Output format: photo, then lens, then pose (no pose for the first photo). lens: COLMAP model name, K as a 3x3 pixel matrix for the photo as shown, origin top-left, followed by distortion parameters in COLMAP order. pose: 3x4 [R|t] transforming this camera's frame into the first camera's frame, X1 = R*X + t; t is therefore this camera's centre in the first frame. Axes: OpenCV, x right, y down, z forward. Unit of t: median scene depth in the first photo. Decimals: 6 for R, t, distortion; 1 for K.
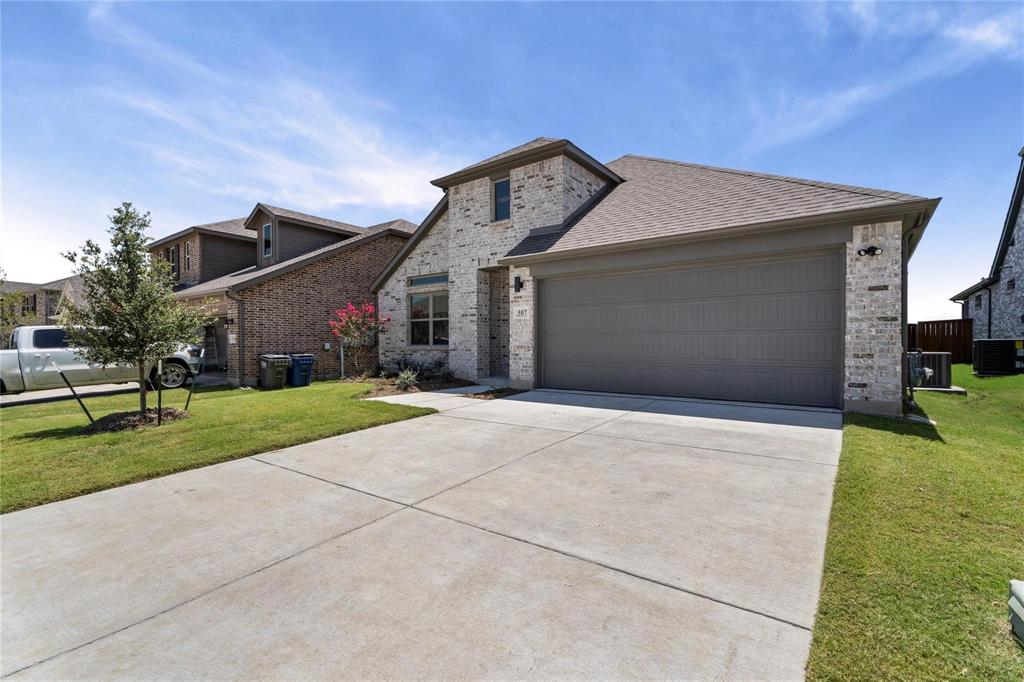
lens RADIAL K [[468.0, 0, 511.6], [0, 468.0, 355.6], [0, 0, 1]] dist [0.001824, 0.000080]
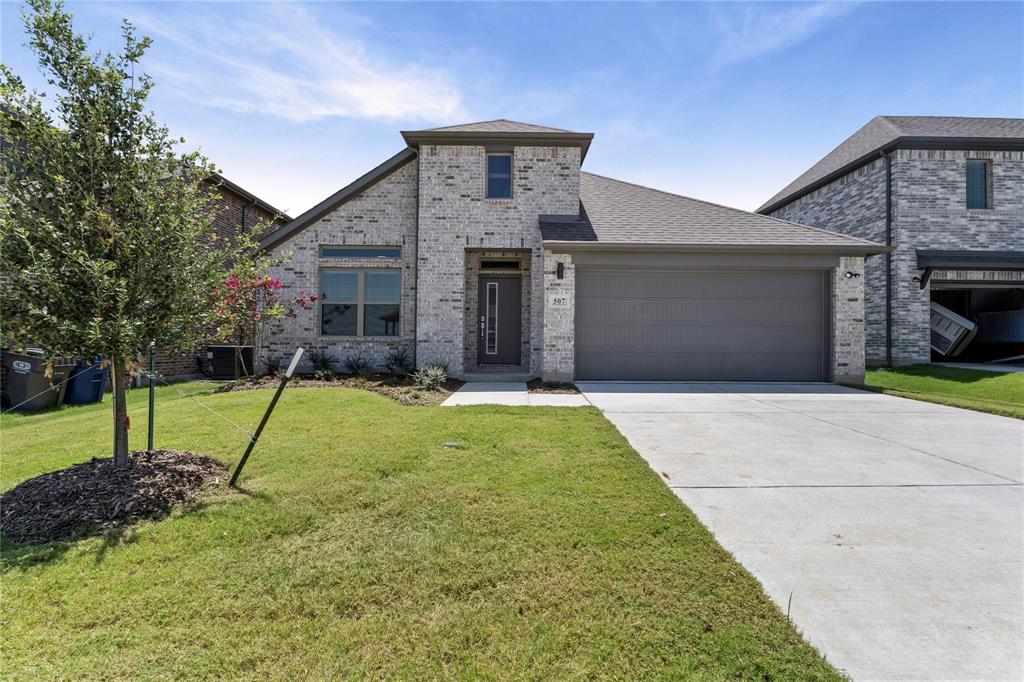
lens RADIAL K [[460.2, 0, 512.0], [0, 460.2, 341.0], [0, 0, 1]] dist [-0.000108, -0.000140]
pose [[0.781643, 0.008066, 0.623674, -0.578855], [0.008002, 0.999704, -0.022957, 0.008215], [-0.623675, 0.022935, 0.781348, 0.306694]]
